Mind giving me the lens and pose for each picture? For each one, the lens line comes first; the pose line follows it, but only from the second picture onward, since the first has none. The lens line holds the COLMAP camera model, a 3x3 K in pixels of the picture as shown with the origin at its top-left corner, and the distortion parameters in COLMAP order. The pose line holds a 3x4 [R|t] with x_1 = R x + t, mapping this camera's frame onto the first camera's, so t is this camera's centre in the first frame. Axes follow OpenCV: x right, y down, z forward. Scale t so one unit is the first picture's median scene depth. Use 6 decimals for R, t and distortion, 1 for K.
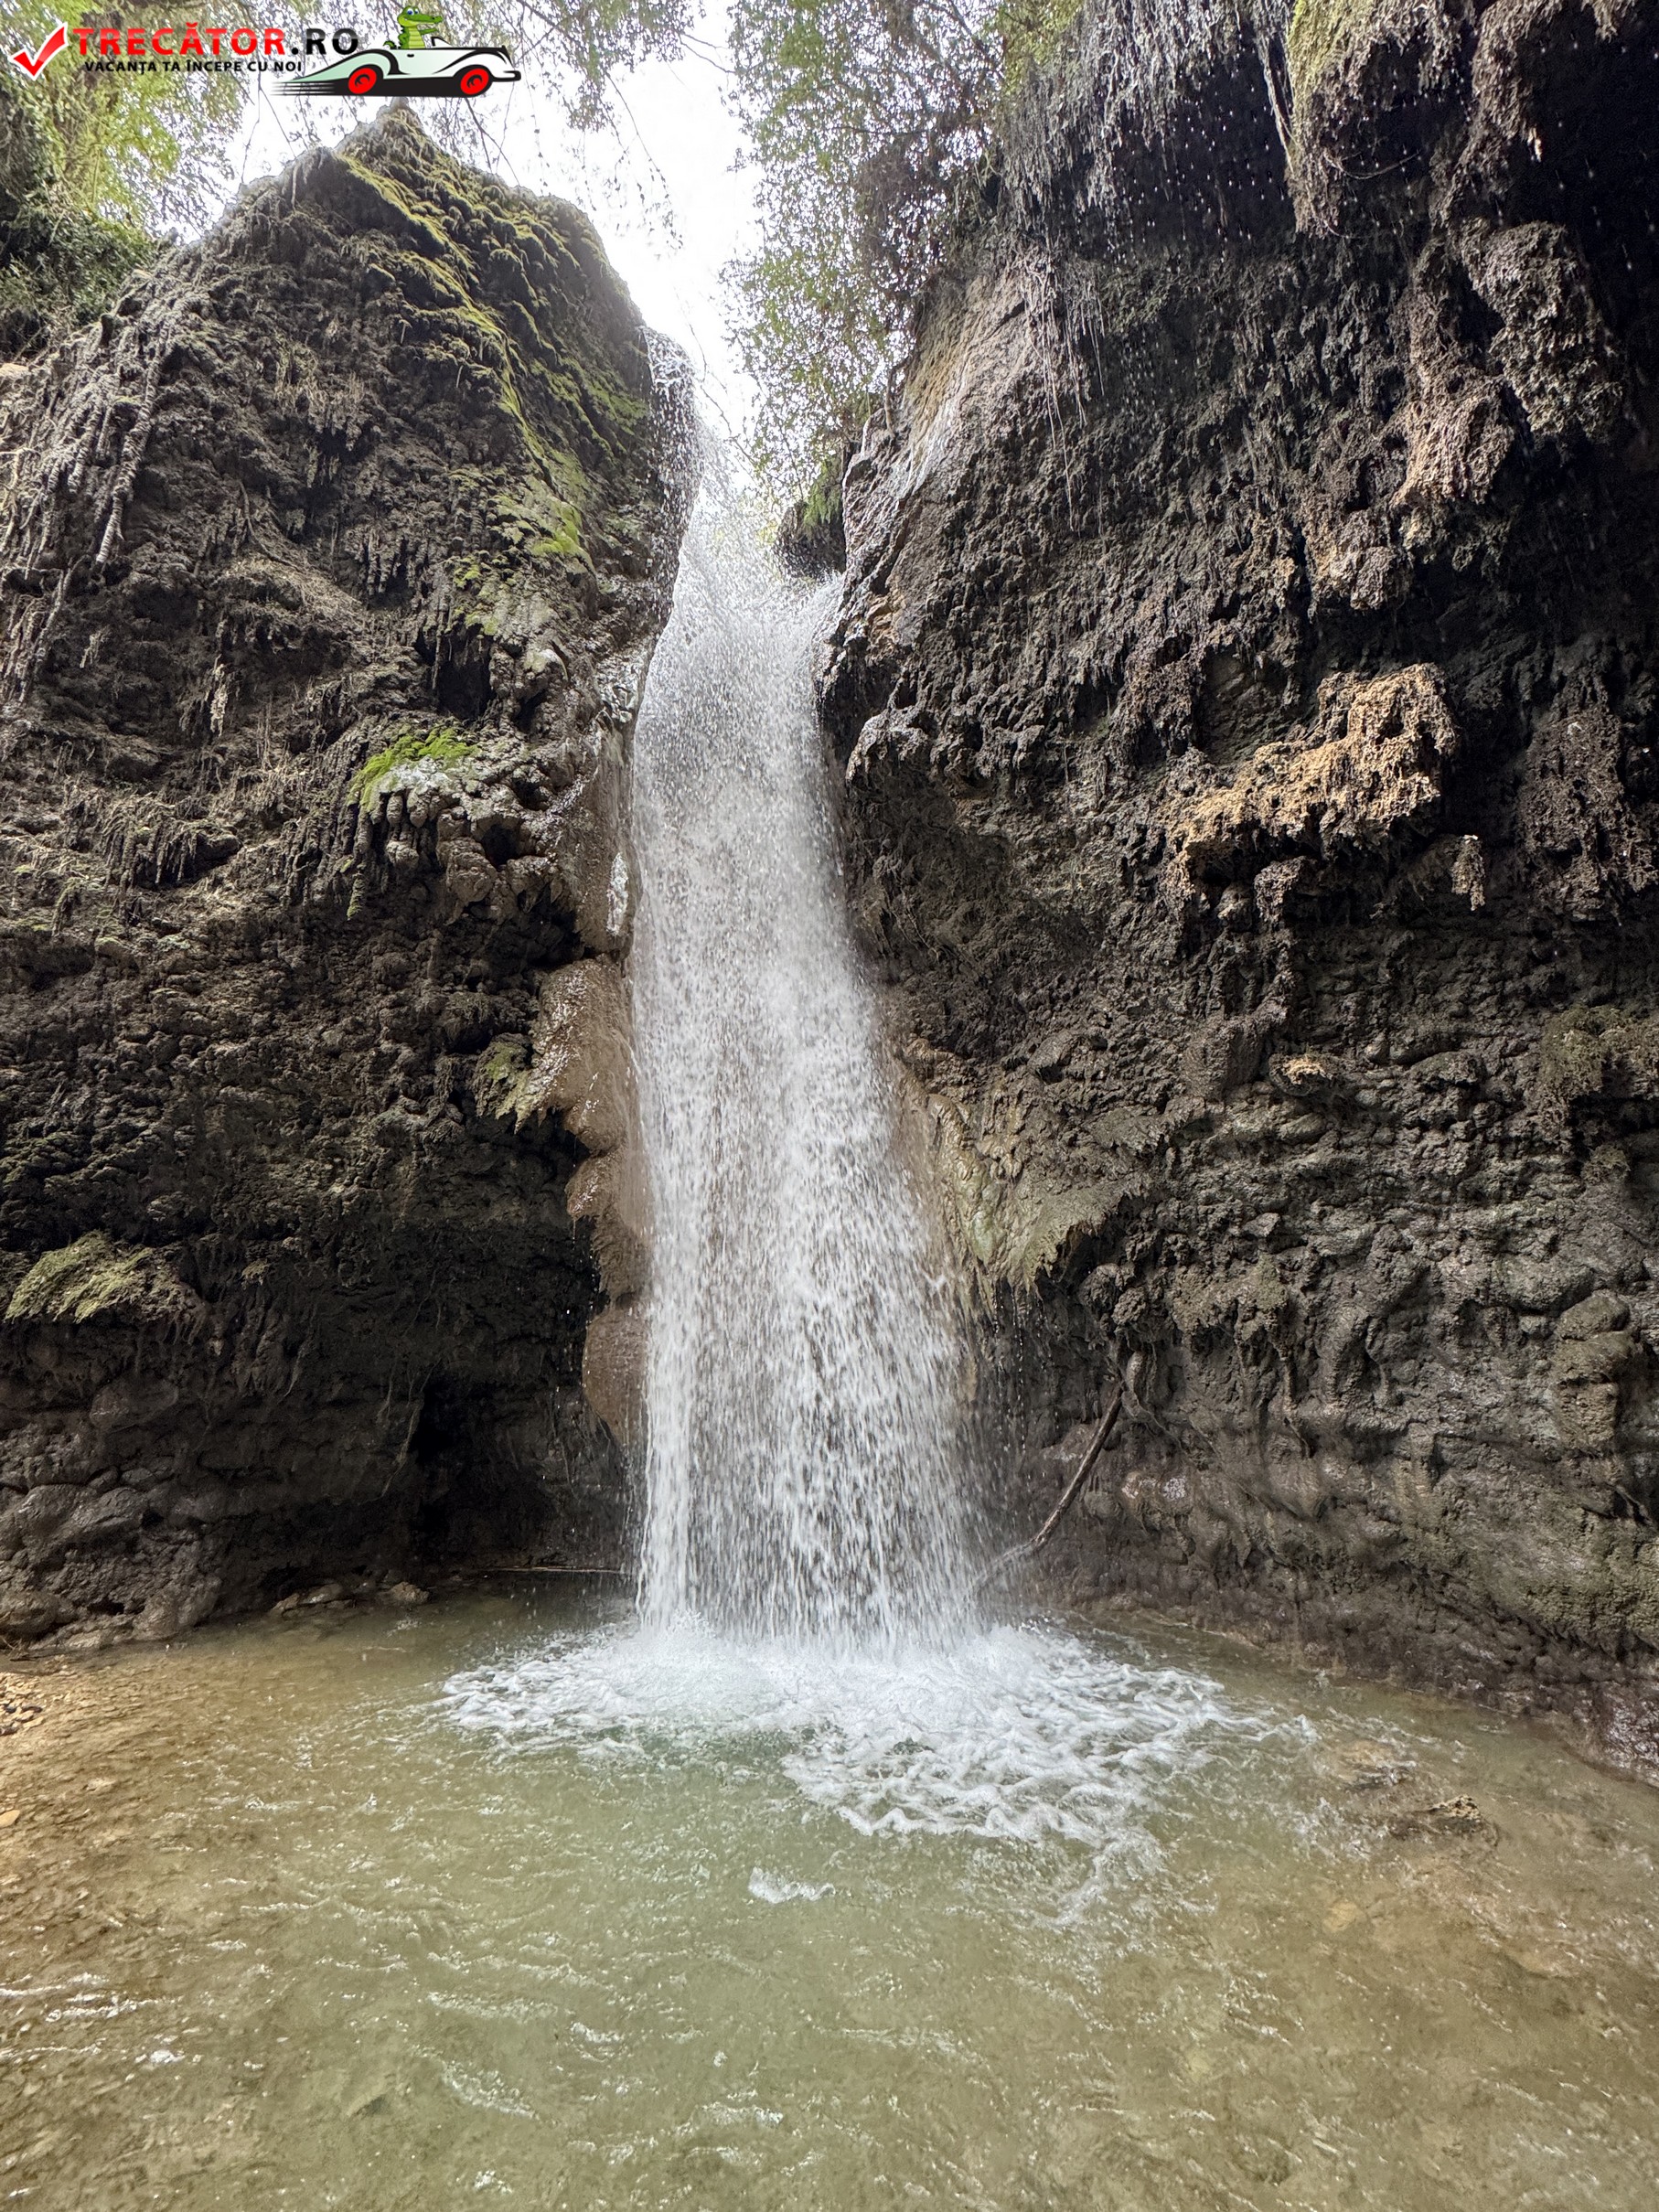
lens RADIAL K [[881.8, 0, 835.0], [0, 881.8, 1105.0], [0, 0, 1]] dist [0.000138, -0.000659]
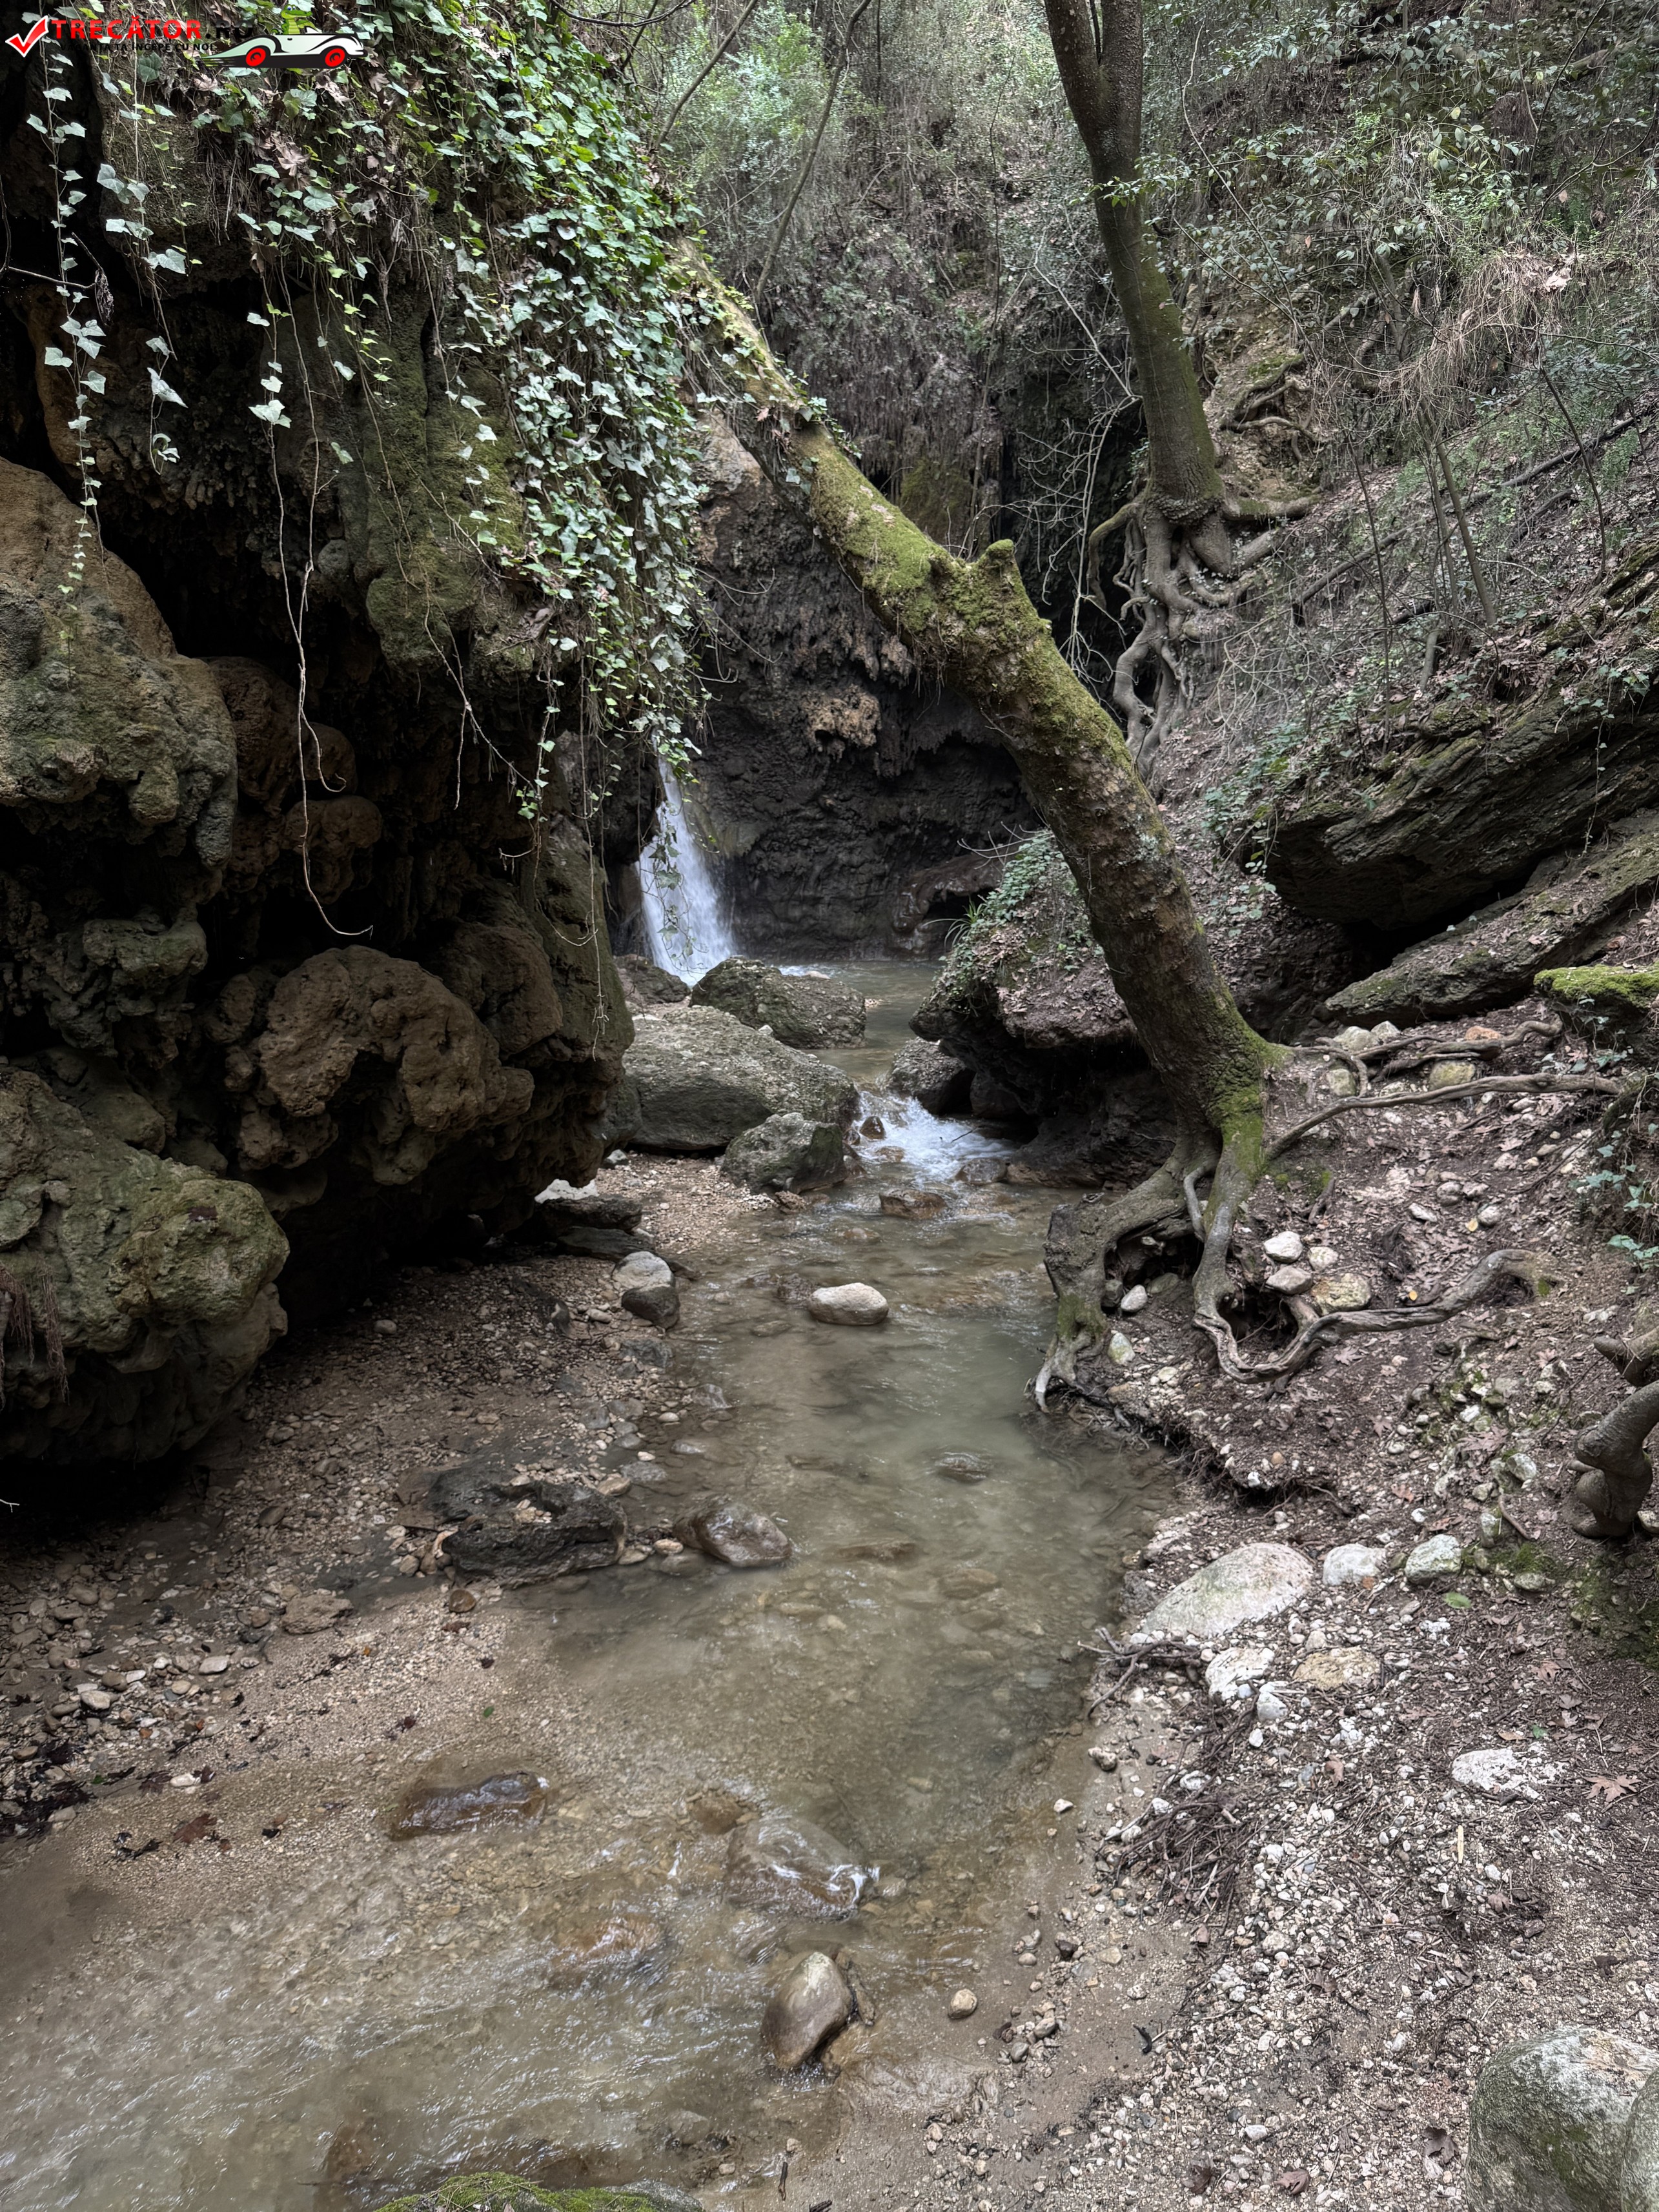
lens RADIAL K [[1538.8, 0, 848.1], [0, 1538.8, 1097.2], [0, 0, 1]] dist [0.201990, -0.385989]
pose [[0.386219, -0.171877, 0.906252, -4.494549], [-0.251474, 0.925649, 0.282727, -0.610836], [-0.887466, -0.337094, 0.314281, -1.225891]]
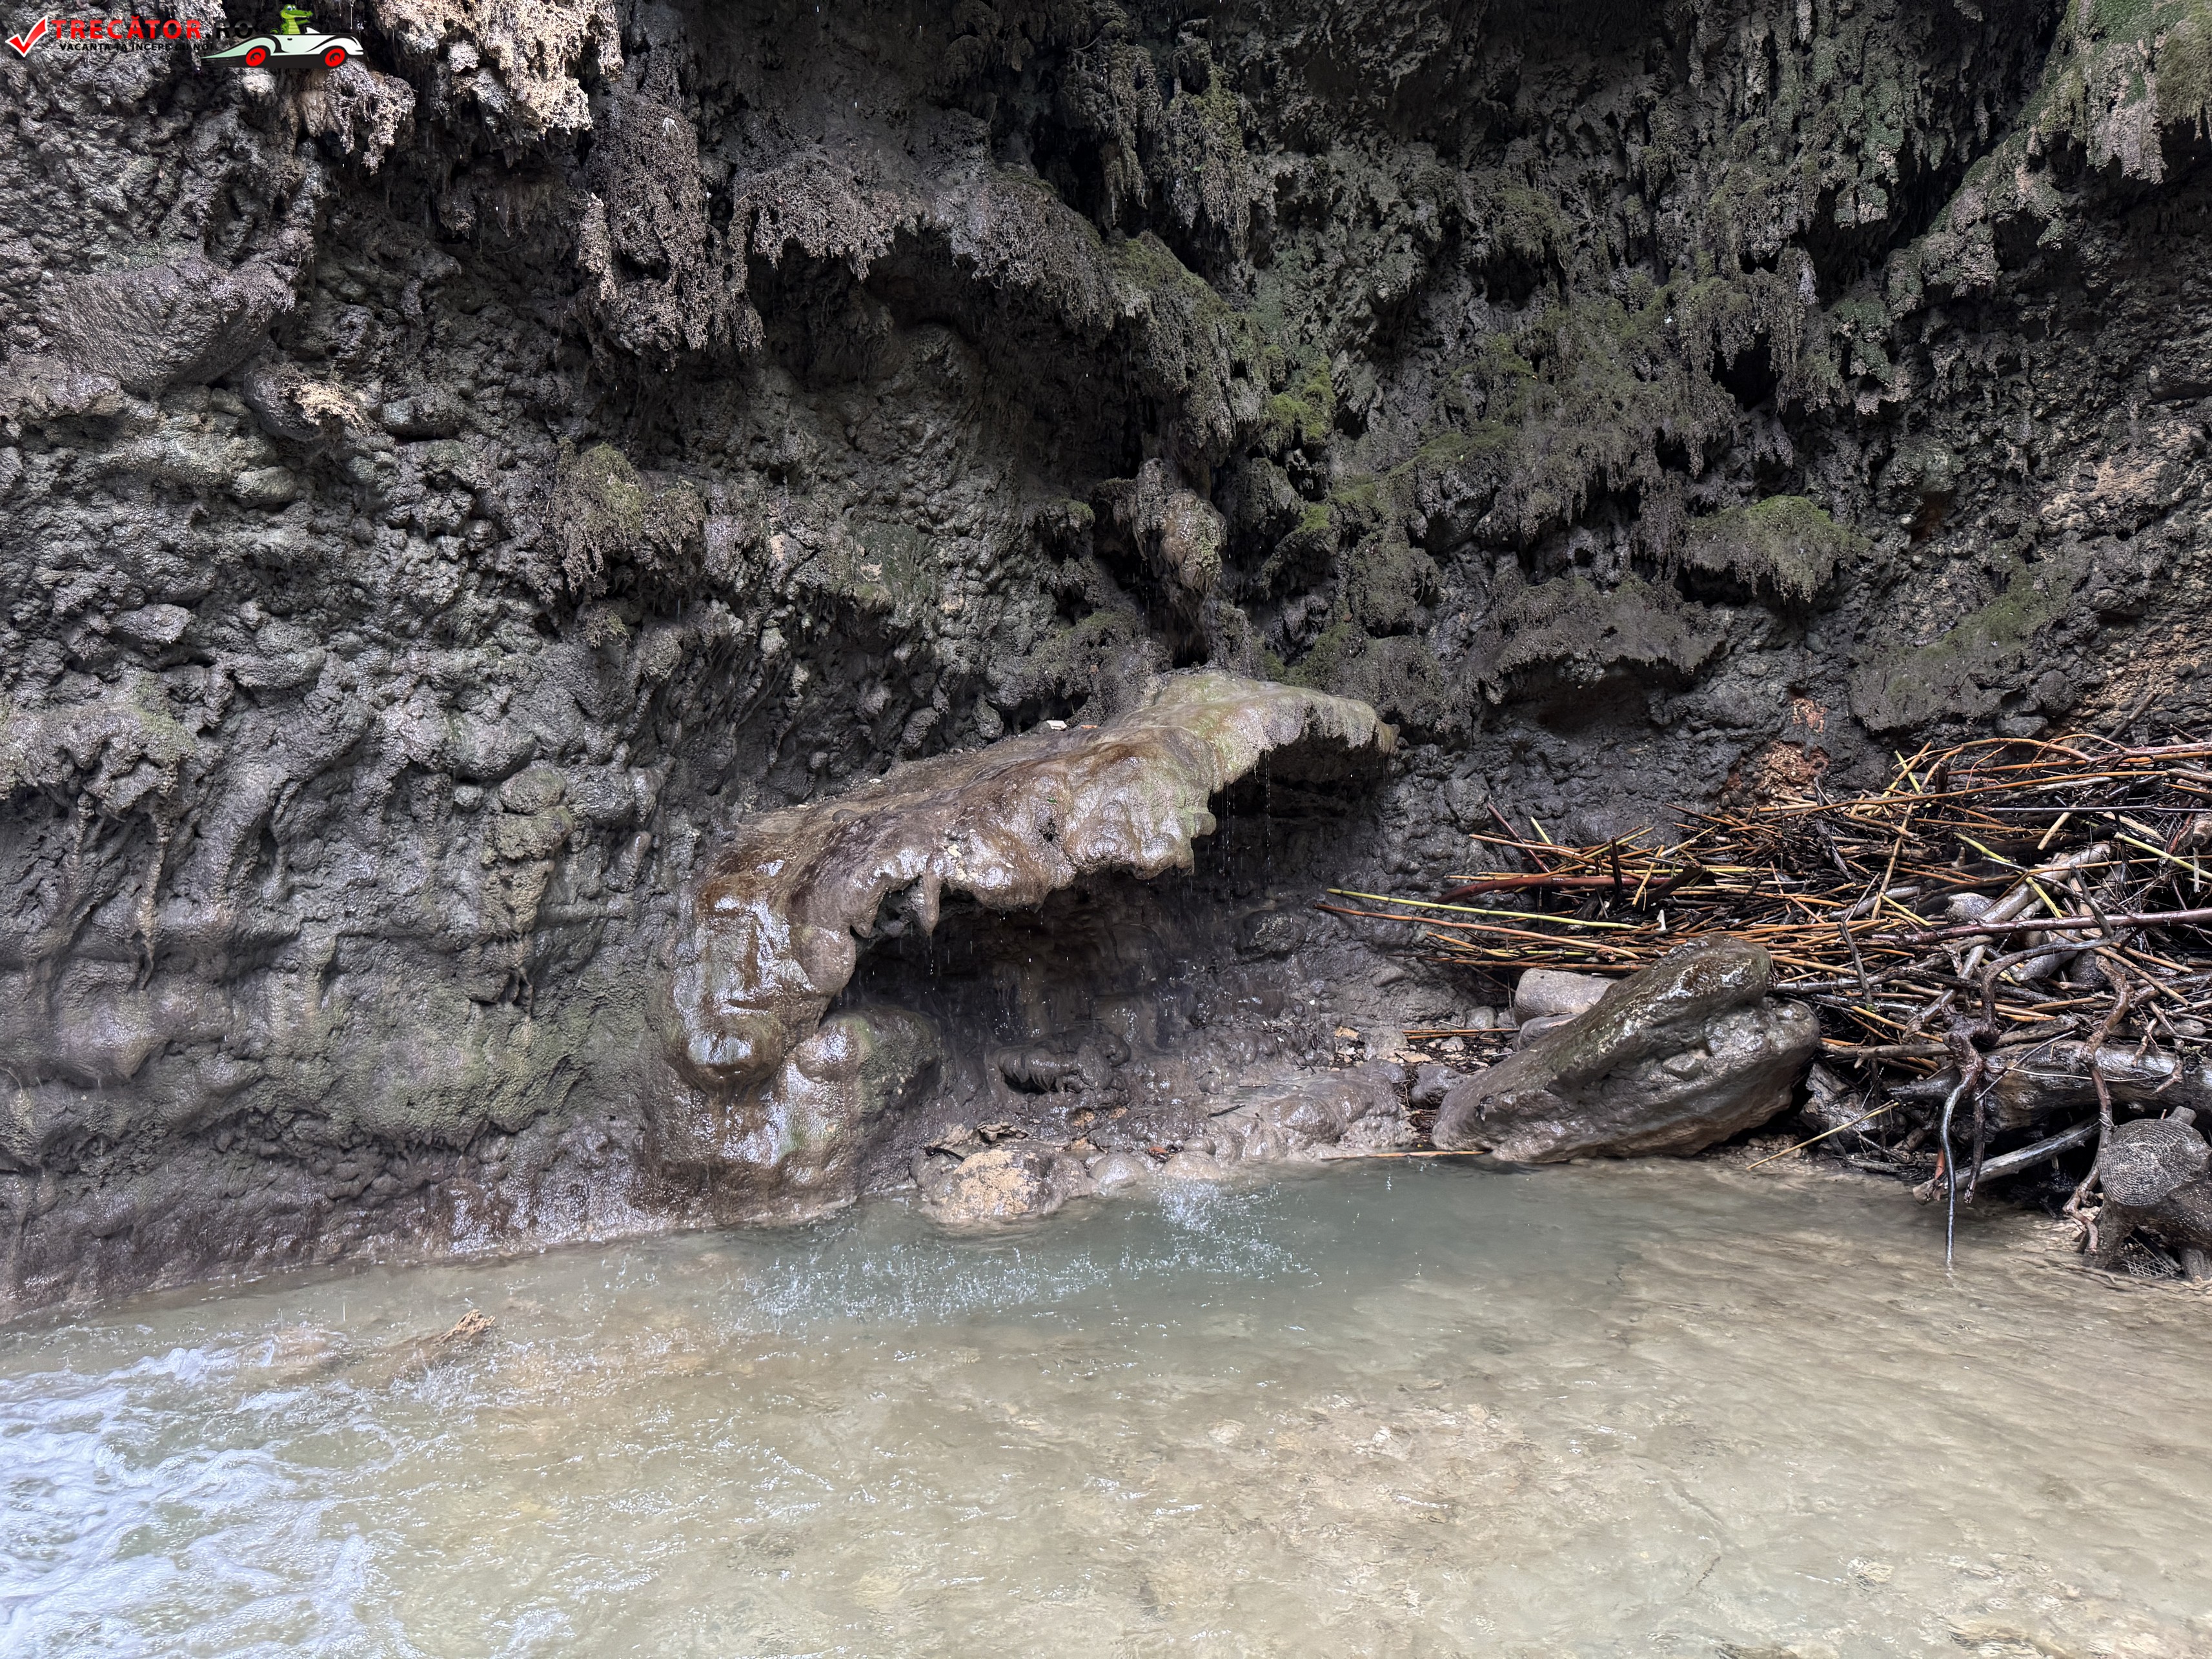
lens RADIAL K [[1564.9, 0, 1118.7], [0, 1564.9, 823.5], [0, 0, 1]] dist [0.015869, -0.017438]
pose [[-0.011643, 0.003575, 0.999926, -0.512021], [-0.263021, 0.964768, -0.006512, 0.090816], [-0.964720, -0.263077, -0.010293, 0.308586]]
